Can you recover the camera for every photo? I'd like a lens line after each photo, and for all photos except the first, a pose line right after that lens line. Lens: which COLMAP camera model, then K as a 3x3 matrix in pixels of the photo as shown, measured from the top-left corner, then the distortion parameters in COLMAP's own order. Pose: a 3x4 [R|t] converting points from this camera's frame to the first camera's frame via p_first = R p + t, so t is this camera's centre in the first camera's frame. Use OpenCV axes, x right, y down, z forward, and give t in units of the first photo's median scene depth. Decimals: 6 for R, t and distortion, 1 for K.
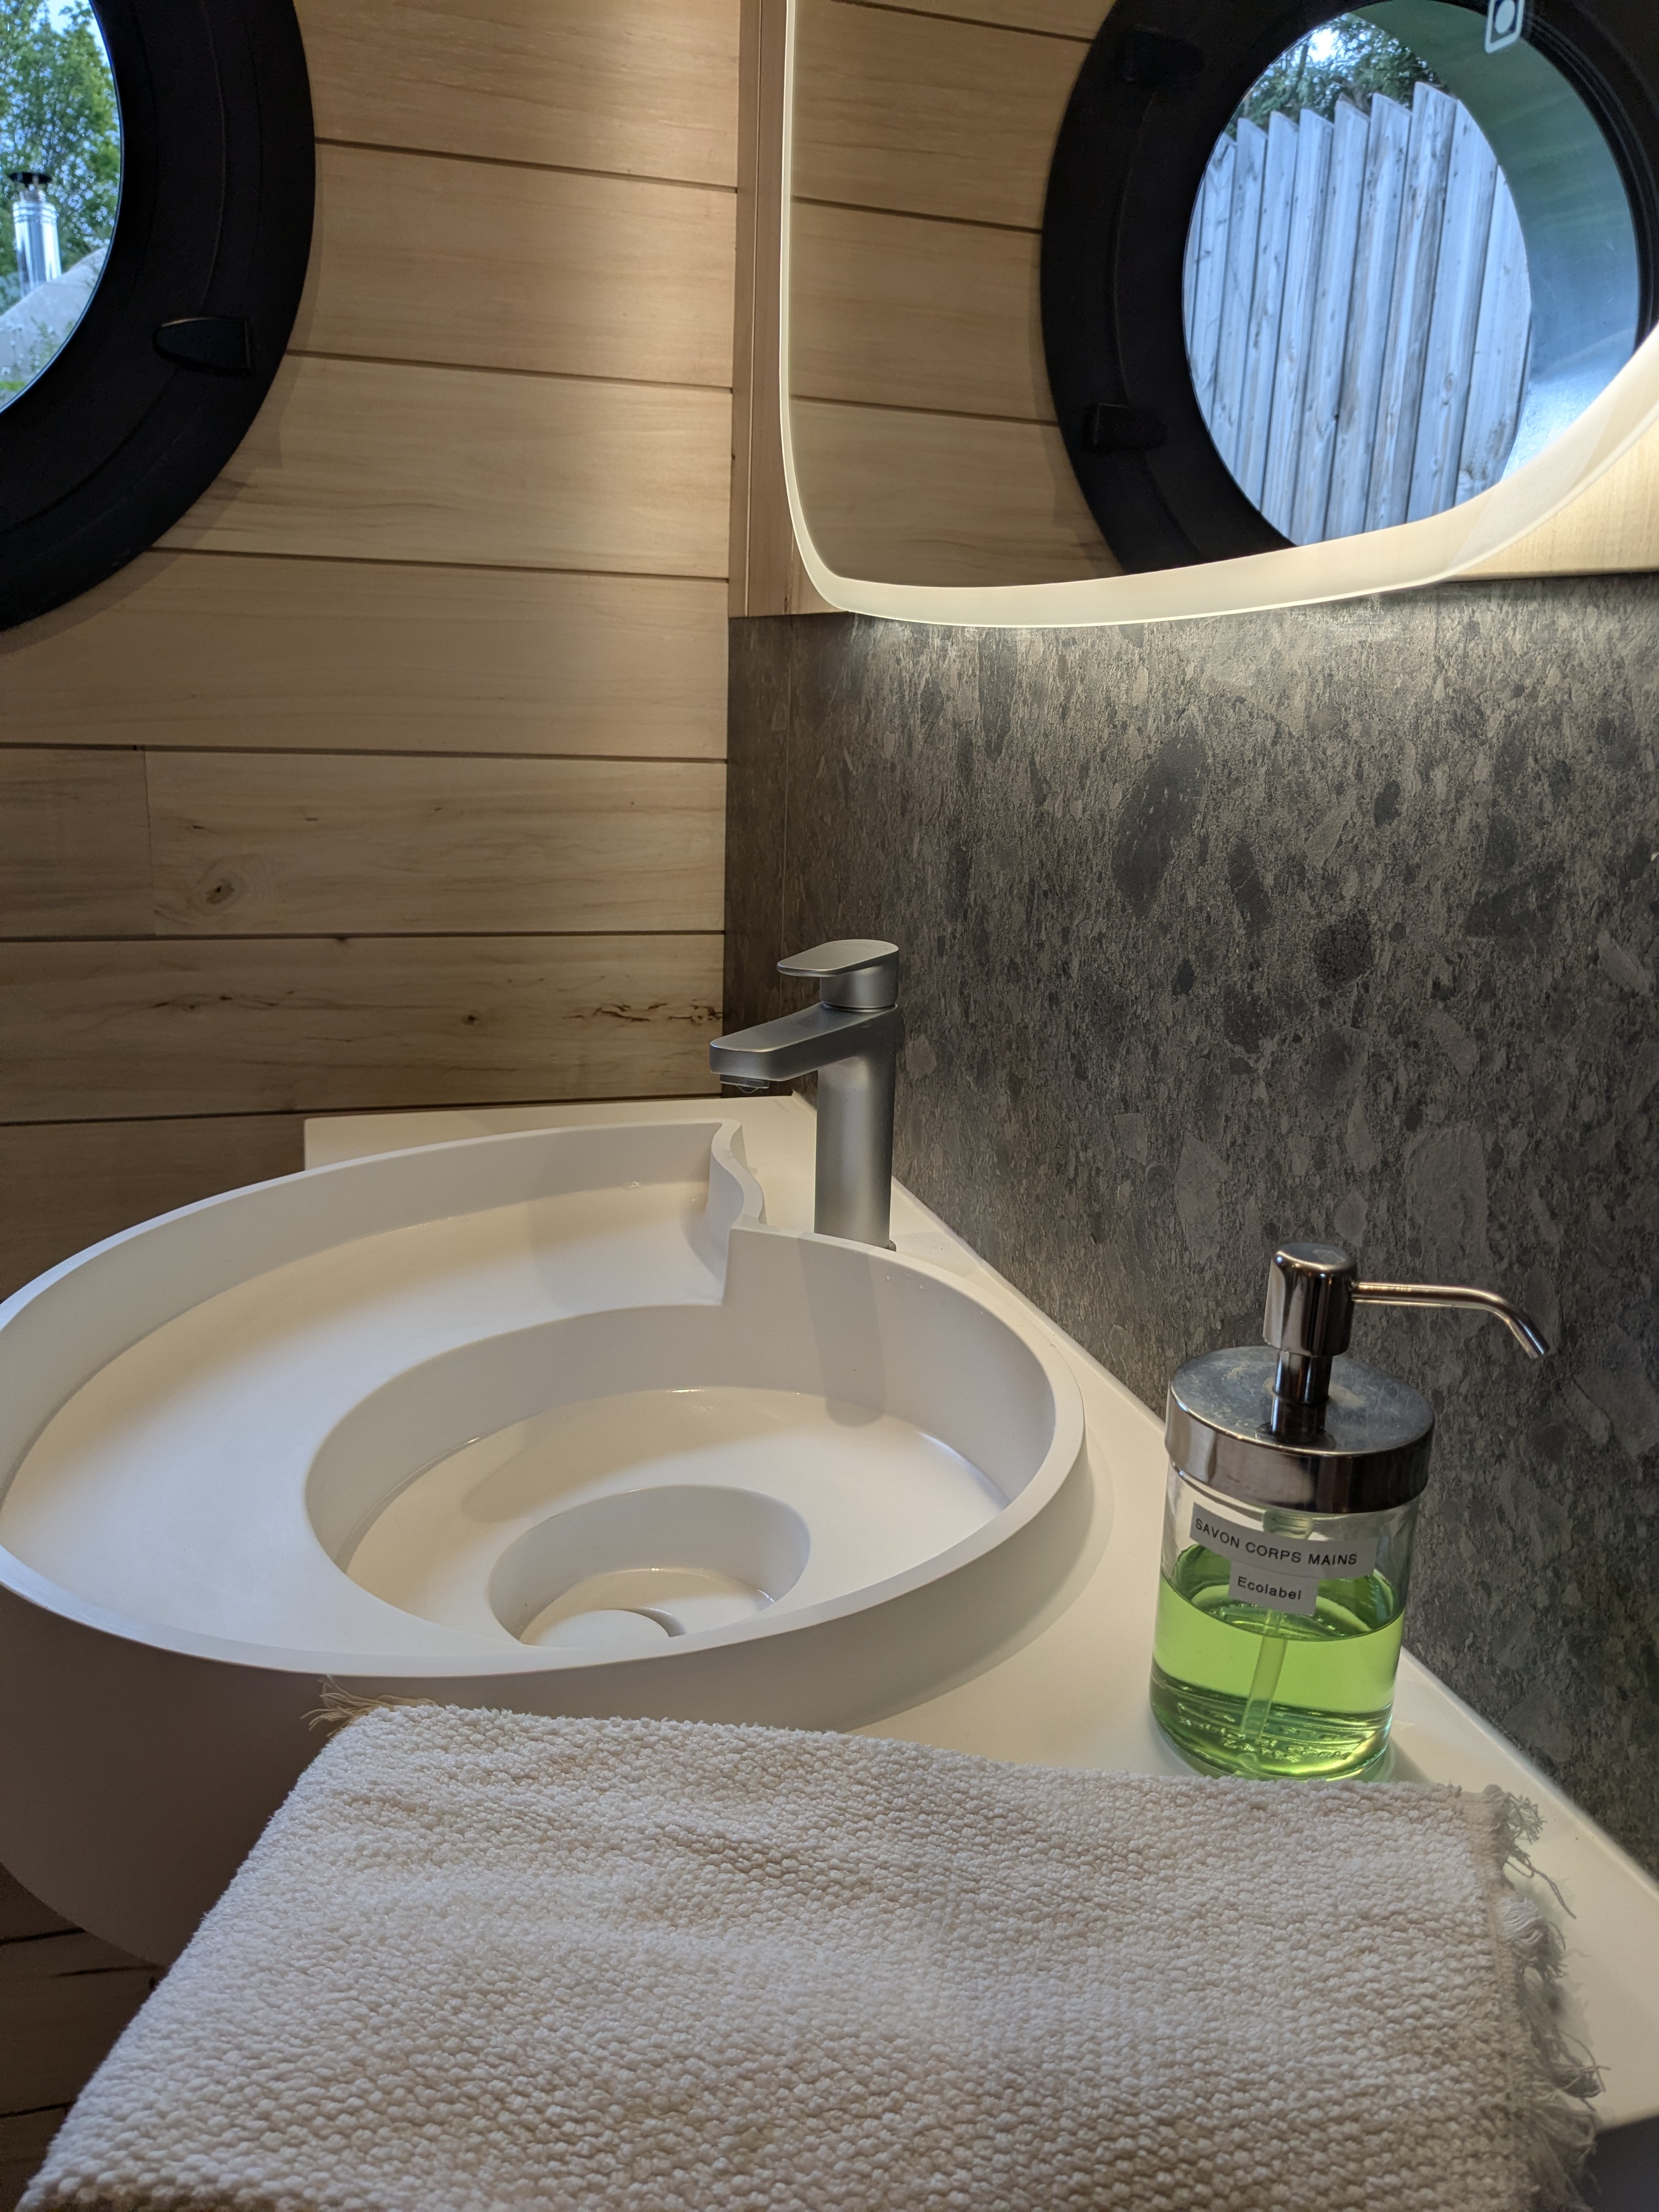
lens RADIAL K [[1750.2, 0, 830.4], [0, 1750.2, 1100.7], [0, 0, 1]] dist [0.039546, -0.067568]
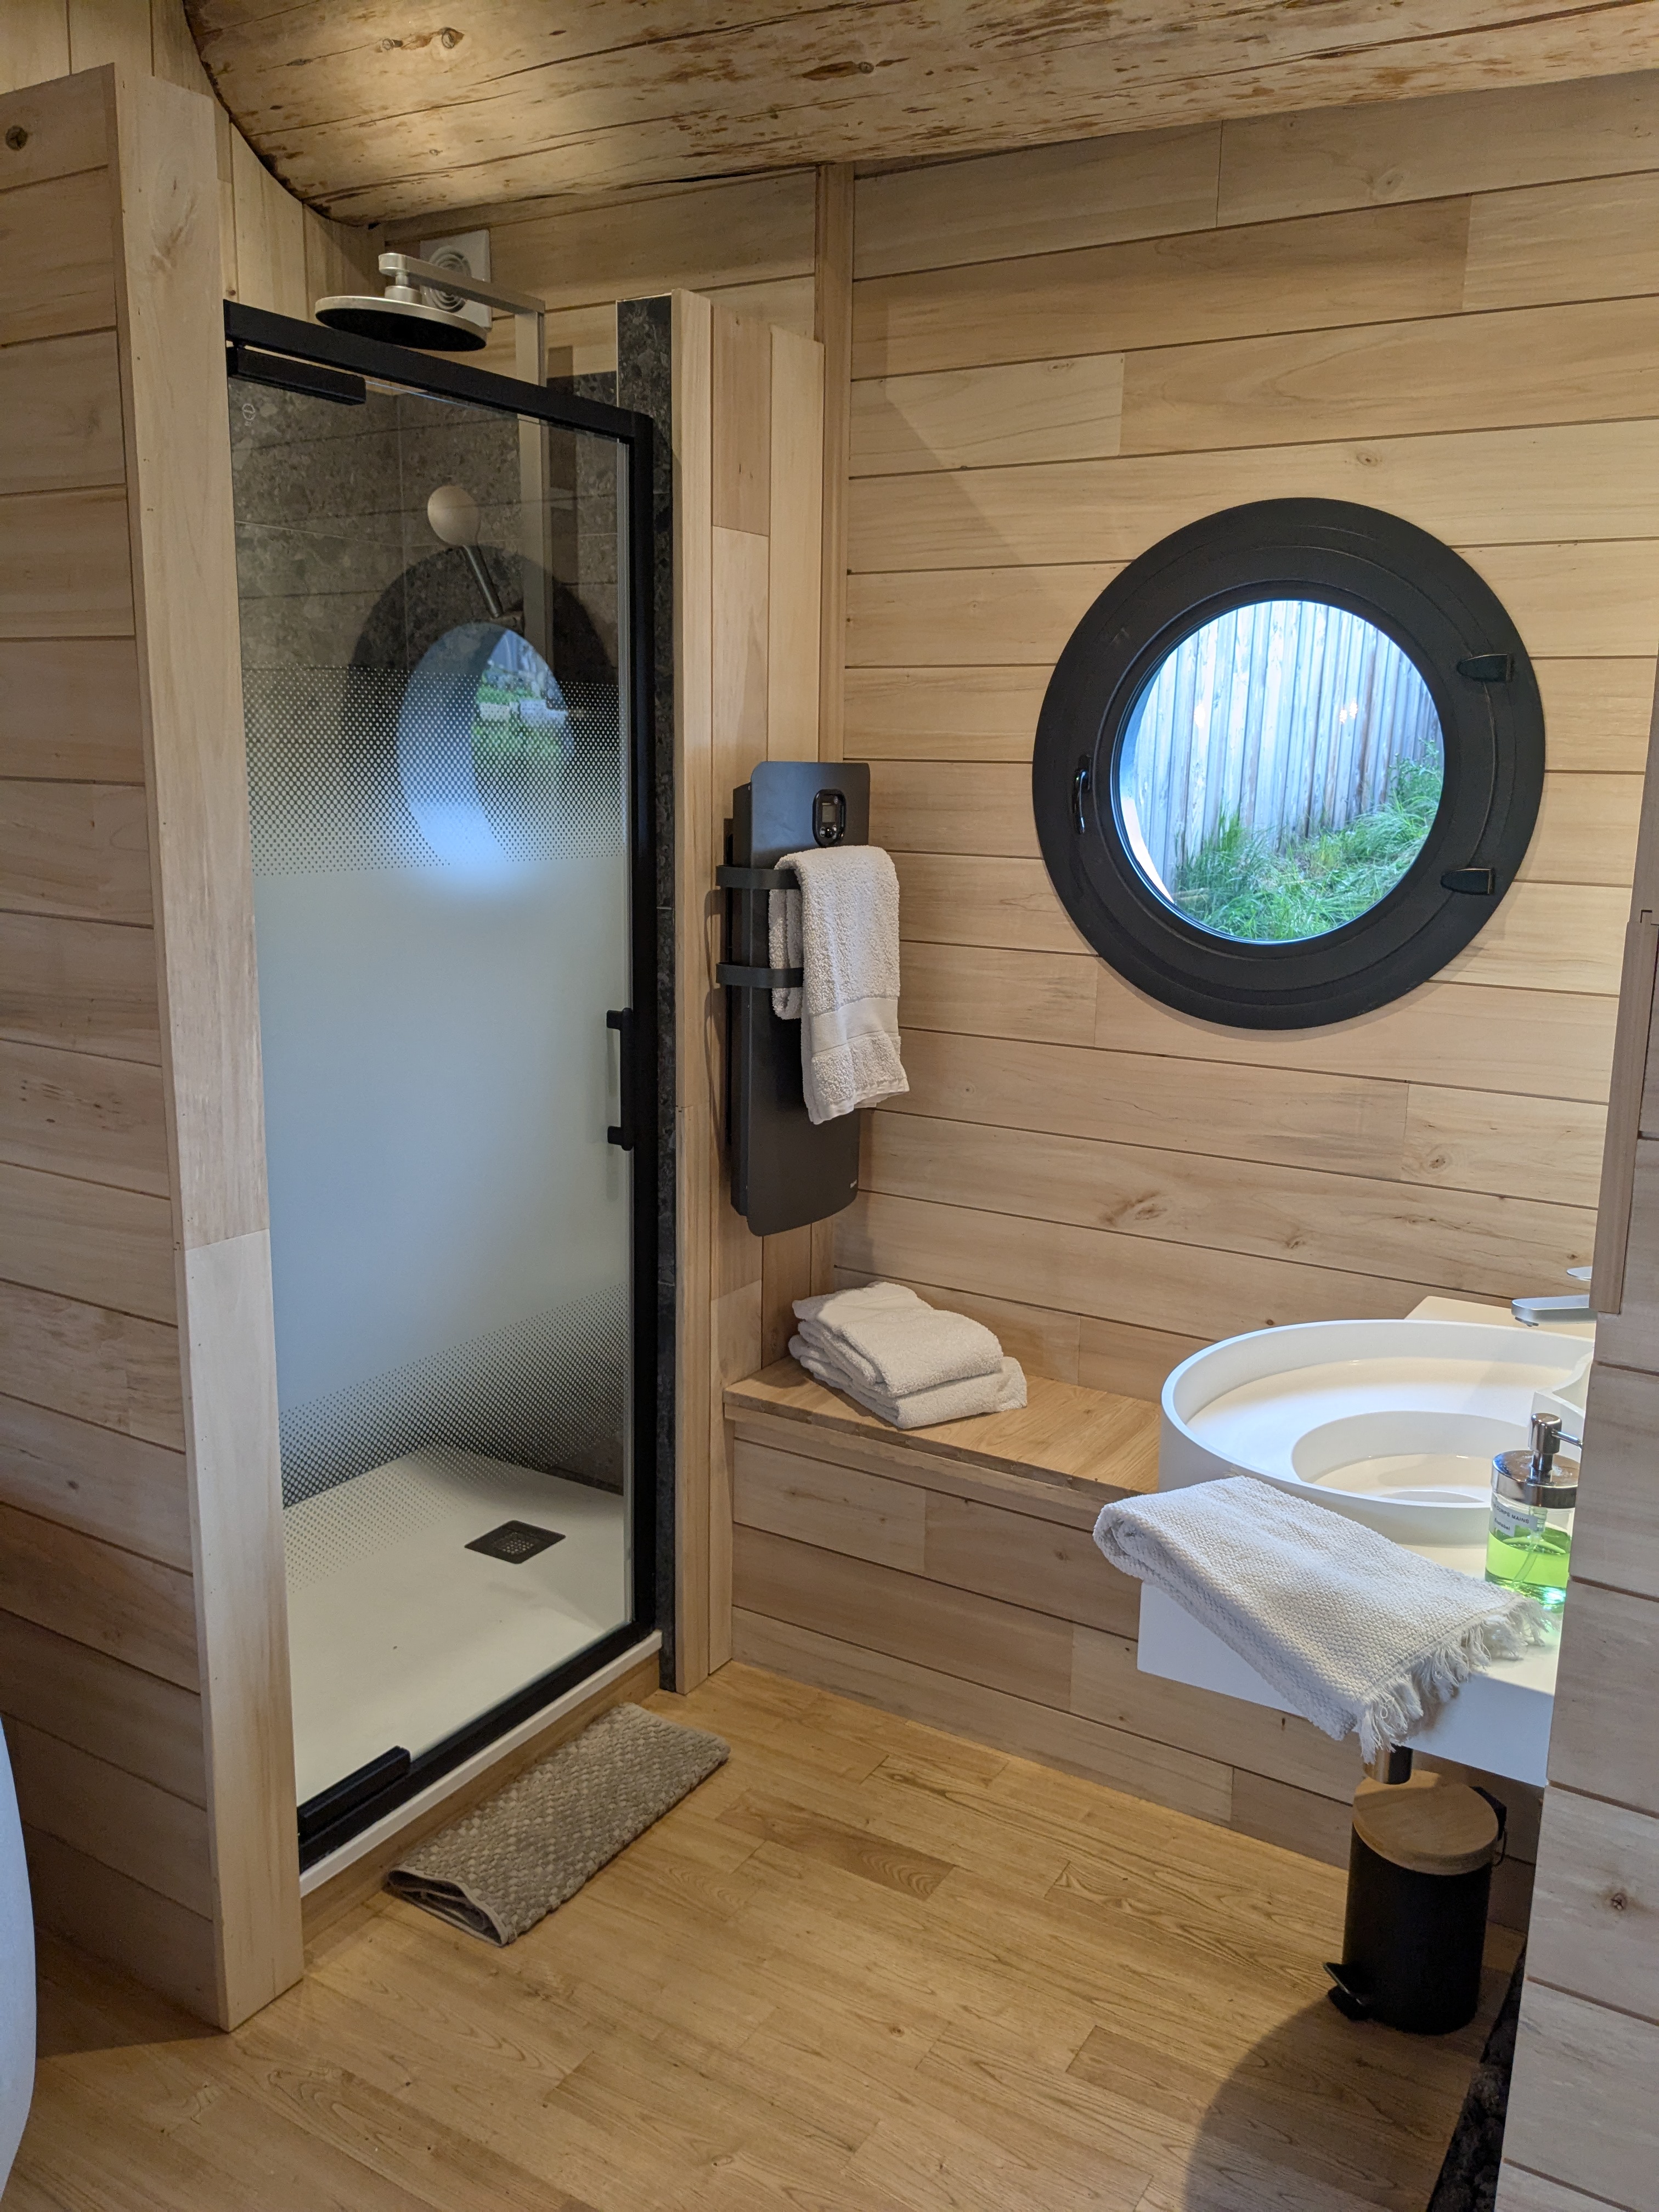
lens RADIAL K [[1750.2, 0, 831.2], [0, 1750.2, 1109.5], [0, 0, 1]] dist [0.039546, -0.067568]
pose [[0.650977, 0.127783, -0.748264, 0.620607], [-0.179306, 0.983720, 0.012000, -0.085968], [0.737616, 0.126357, 0.663292, -0.697813]]
